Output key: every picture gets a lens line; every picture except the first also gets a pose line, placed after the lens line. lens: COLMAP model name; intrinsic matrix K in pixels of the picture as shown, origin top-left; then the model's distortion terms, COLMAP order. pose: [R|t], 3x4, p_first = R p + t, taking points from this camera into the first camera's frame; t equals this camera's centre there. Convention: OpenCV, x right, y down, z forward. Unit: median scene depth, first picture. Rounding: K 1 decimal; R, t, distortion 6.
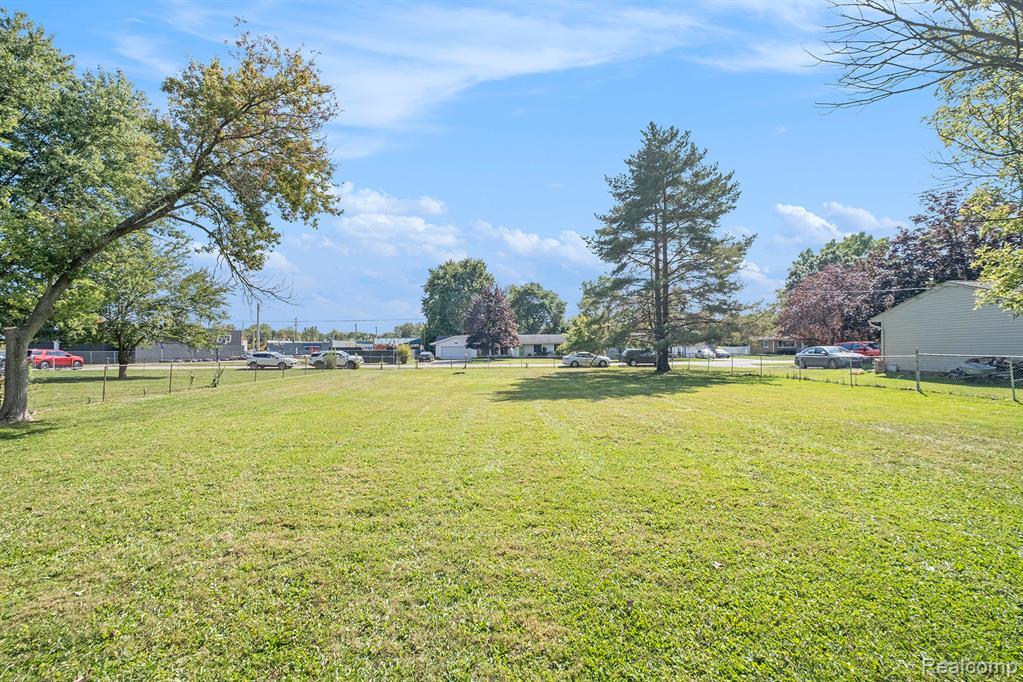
lens RADIAL K [[449.8, 0, 512.0], [0, 449.8, 338.7], [0, 0, 1]] dist [-0.000661, -0.000057]
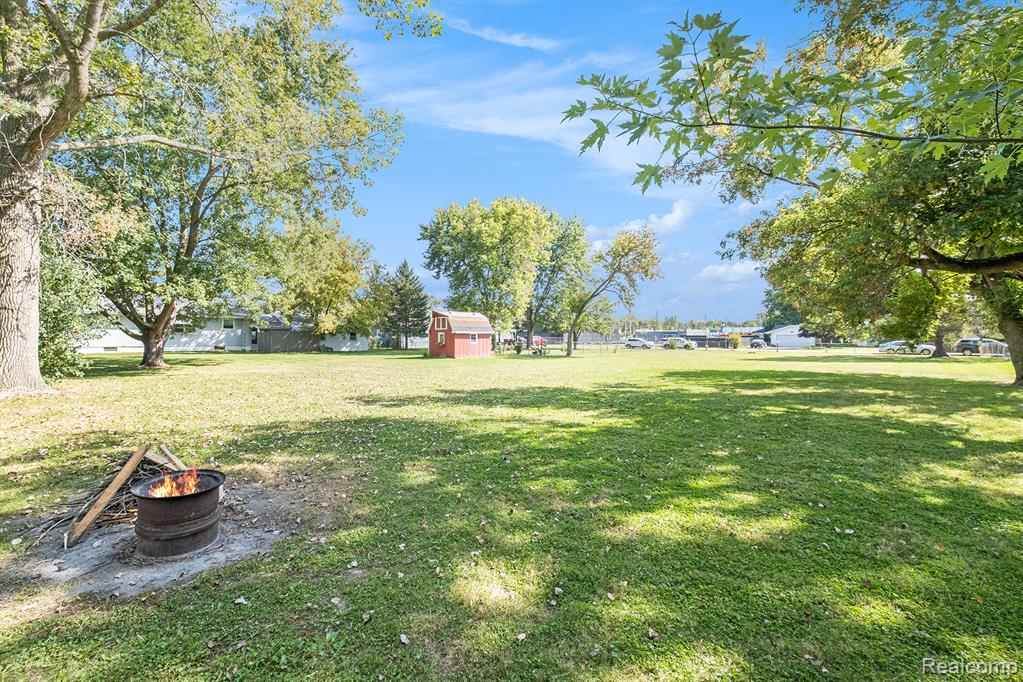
lens RADIAL K [[449.8, 0, 511.7], [0, 449.8, 335.5], [0, 0, 1]] dist [-0.000661, -0.000057]
pose [[0.720324, 0.006055, -0.693611, 0.158445], [0.008342, 0.999814, 0.017392, -0.006919], [0.693587, -0.018314, 0.720140, -0.294391]]
